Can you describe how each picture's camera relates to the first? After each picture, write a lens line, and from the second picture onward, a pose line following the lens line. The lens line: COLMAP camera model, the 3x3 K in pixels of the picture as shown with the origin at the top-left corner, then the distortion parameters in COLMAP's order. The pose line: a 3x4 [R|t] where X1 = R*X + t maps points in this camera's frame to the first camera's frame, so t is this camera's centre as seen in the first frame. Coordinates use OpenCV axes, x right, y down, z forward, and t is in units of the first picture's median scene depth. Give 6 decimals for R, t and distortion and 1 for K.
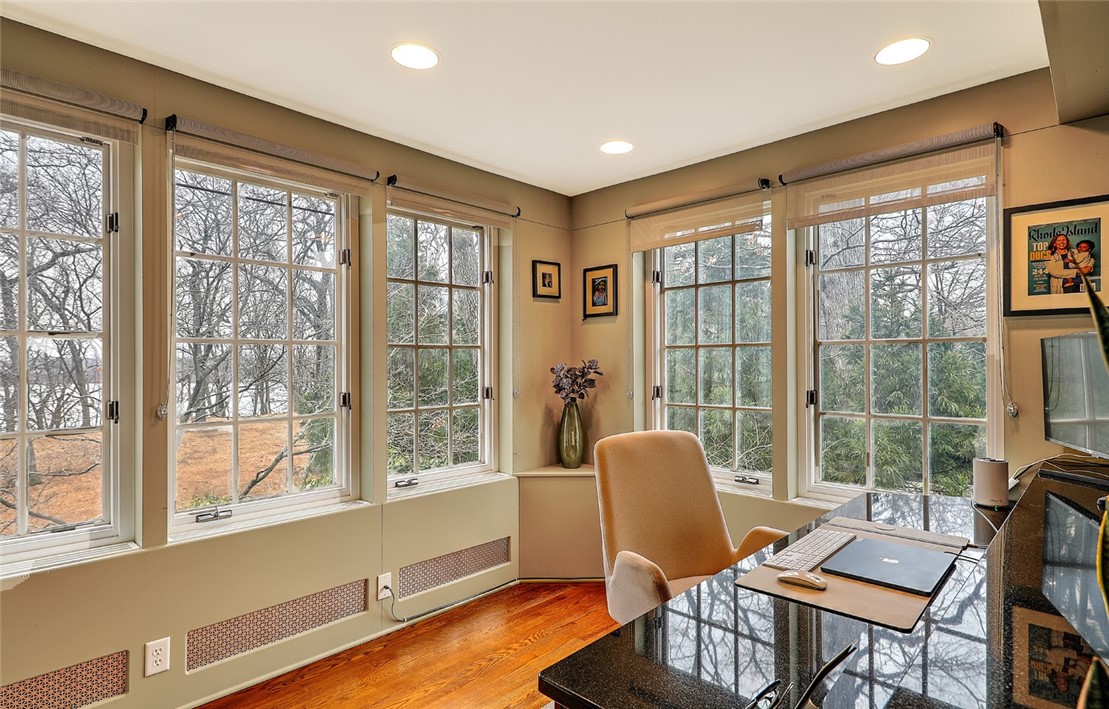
lens RADIAL K [[571.8, 0, 550.4], [0, 571.8, 357.6], [0, 0, 1]] dist [0.006852, 0.000591]
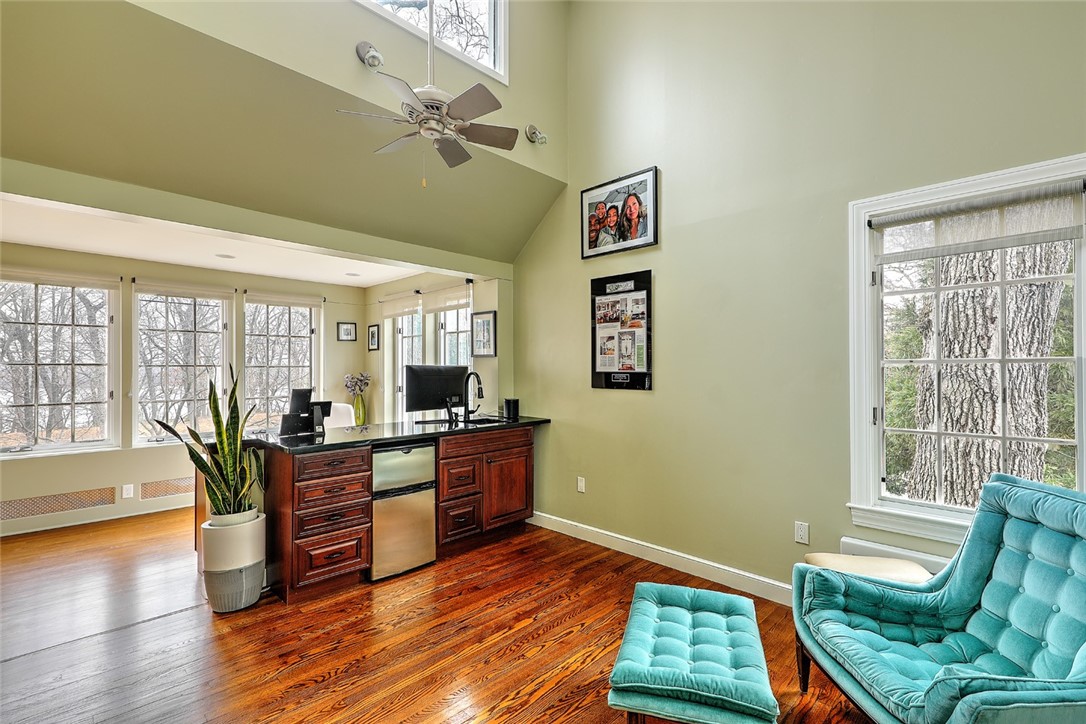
lens RADIAL K [[486.5, 0, 547.7], [0, 486.5, 364.8], [0, 0, 1]] dist [0.000221, -0.000424]
pose [[0.999953, 0.002184, 0.009402, 0.685364], [-0.002057, 0.999907, -0.013478, -0.001696], [-0.009431, 0.013458, 0.999865, -0.694425]]
